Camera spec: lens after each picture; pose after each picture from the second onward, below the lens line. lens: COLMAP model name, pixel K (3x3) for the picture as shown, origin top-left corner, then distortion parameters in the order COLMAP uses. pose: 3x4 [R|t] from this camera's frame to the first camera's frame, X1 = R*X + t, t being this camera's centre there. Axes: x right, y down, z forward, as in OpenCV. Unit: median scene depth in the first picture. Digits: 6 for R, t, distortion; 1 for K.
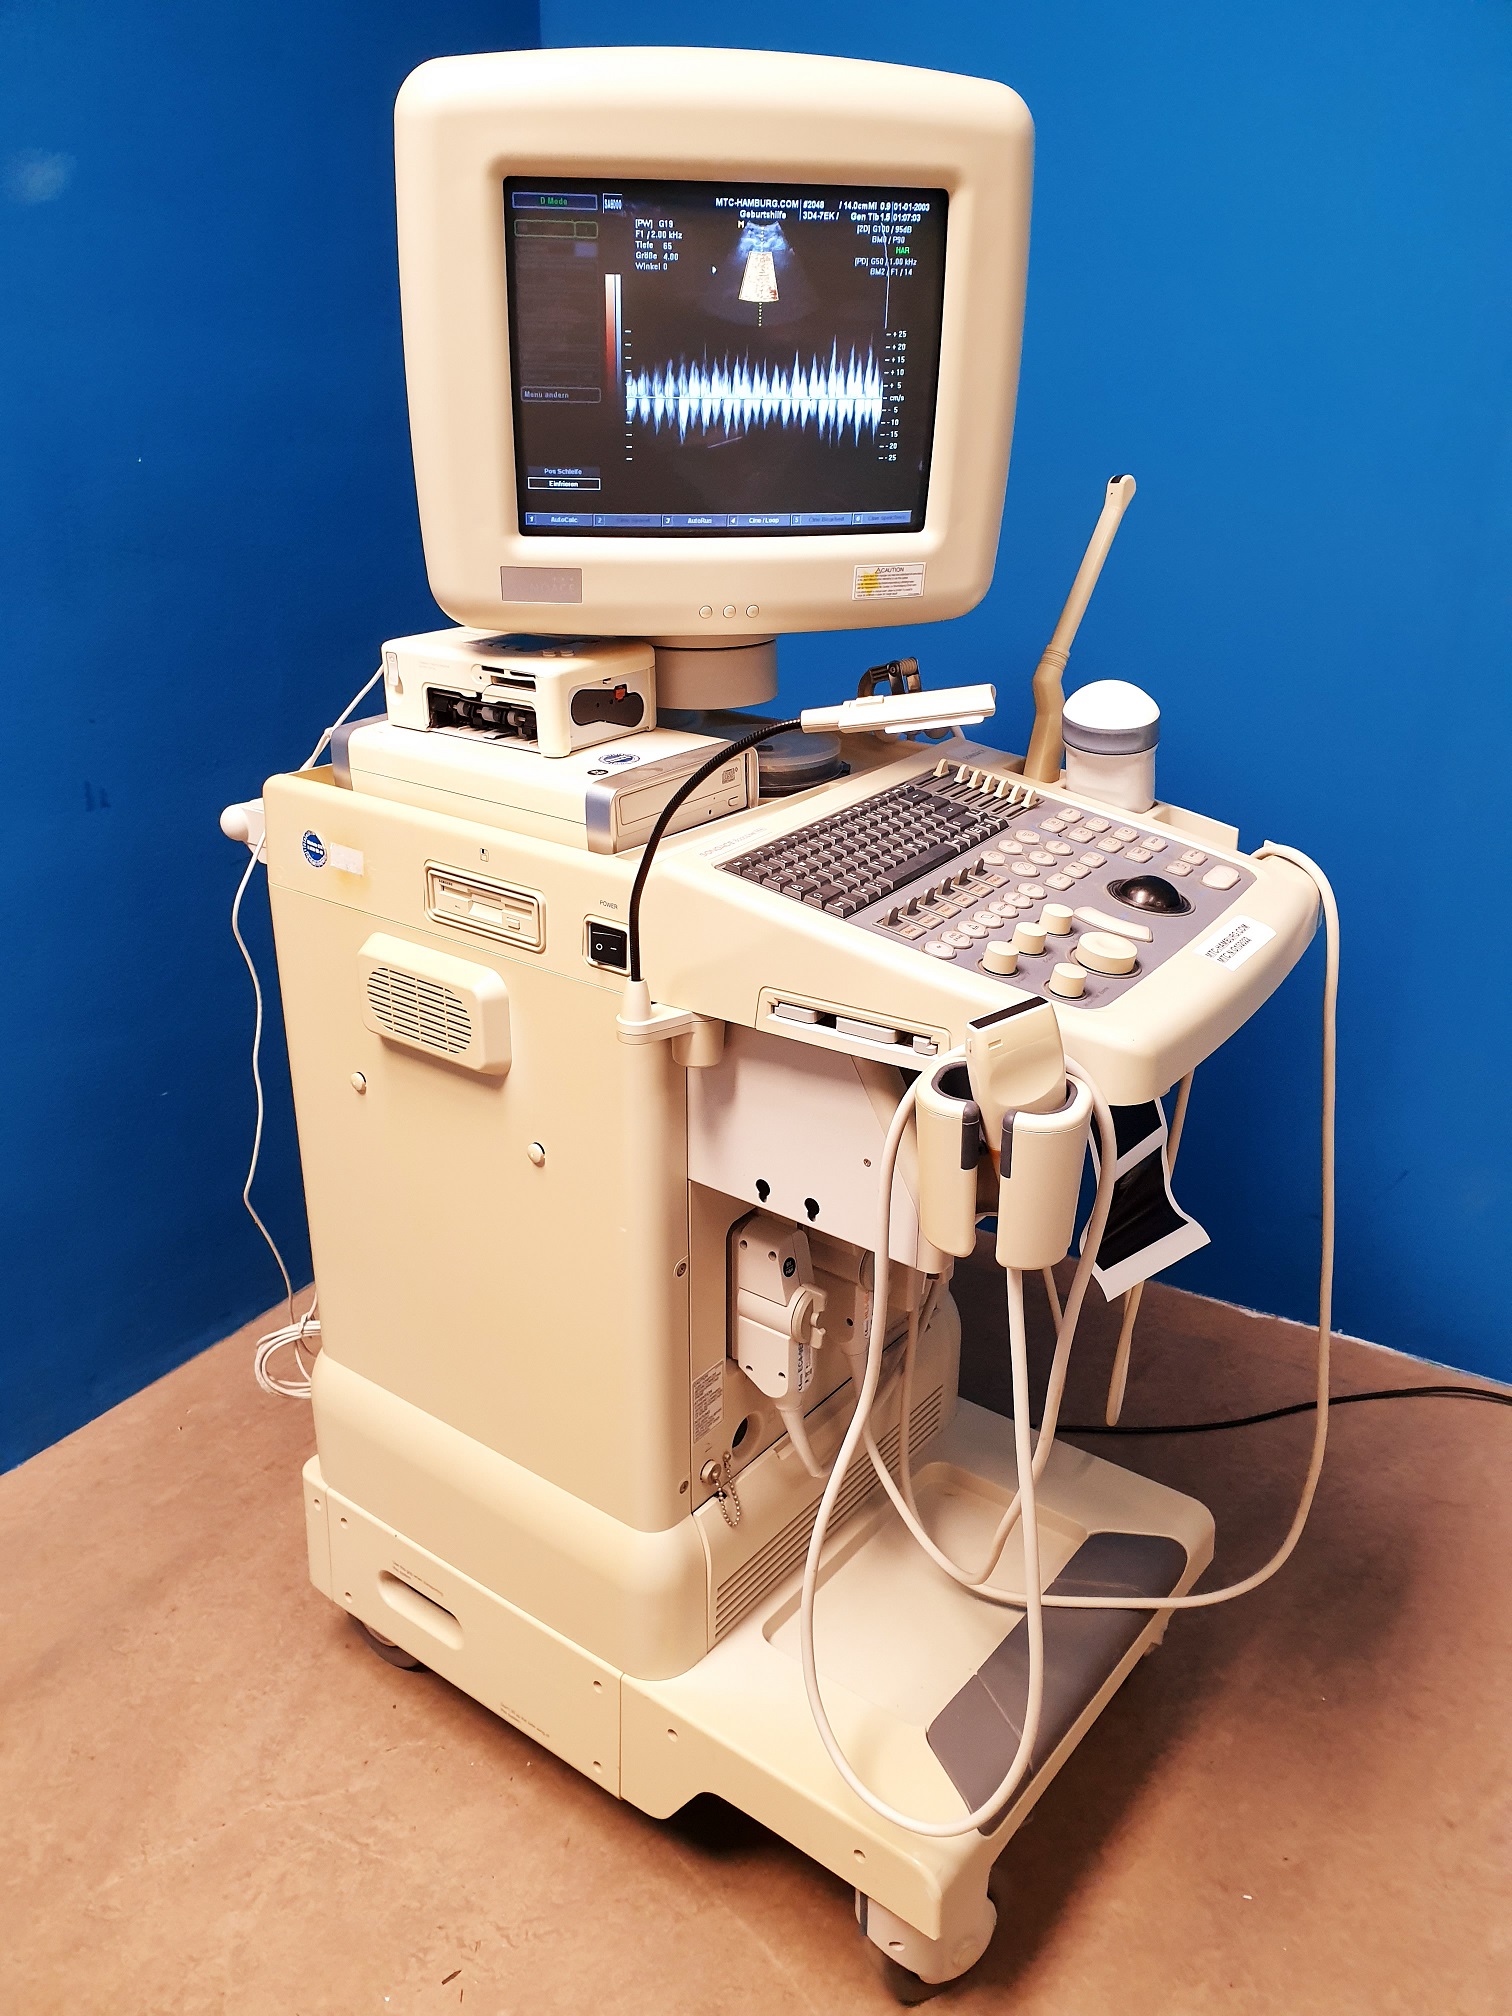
lens RADIAL K [[1641.2, 0, 756.0], [0, 1641.2, 1008.0], [0, 0, 1]] dist [0.000869, -0.000567]
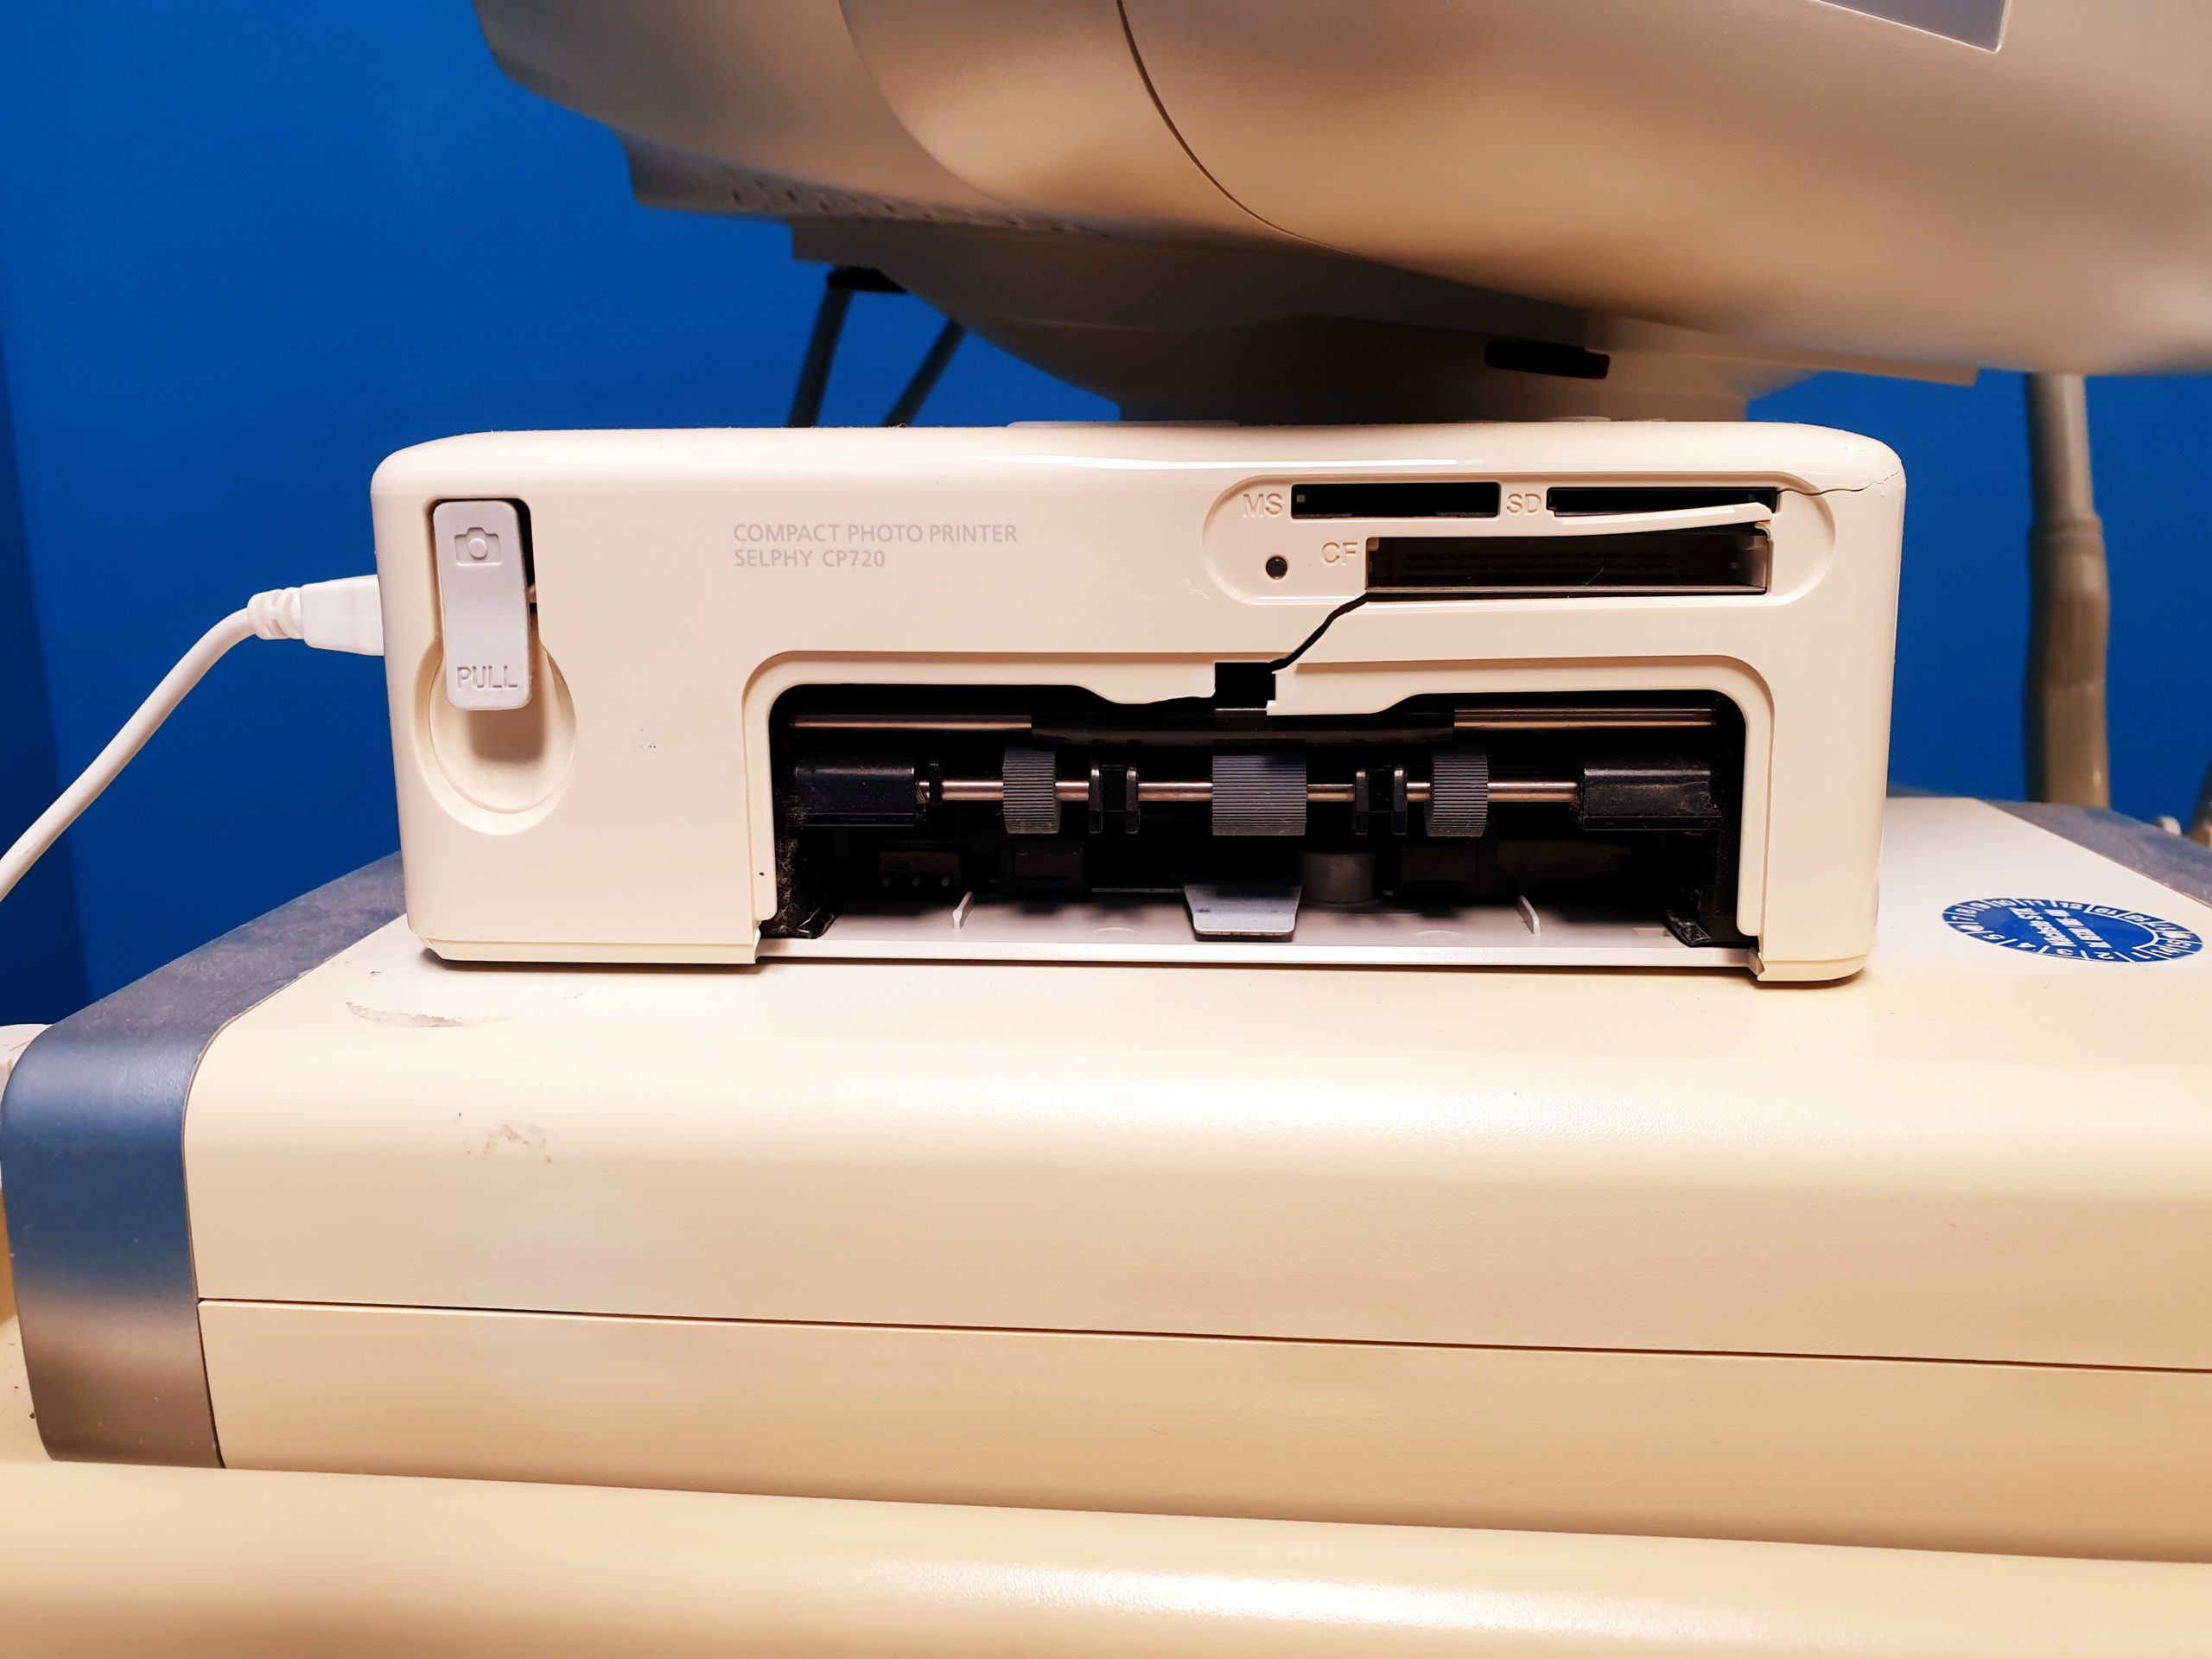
lens RADIAL K [[1800.8, 0, 1106.0], [0, 1800.8, 829.5], [0, 0, 1]] dist [0.000869, -0.000567]
pose [[0.841014, -0.112168, 0.529258, -0.273856], [0.215953, 0.966558, -0.138311, -0.154117], [-0.496045, 0.230617, 0.837111, 0.858095]]
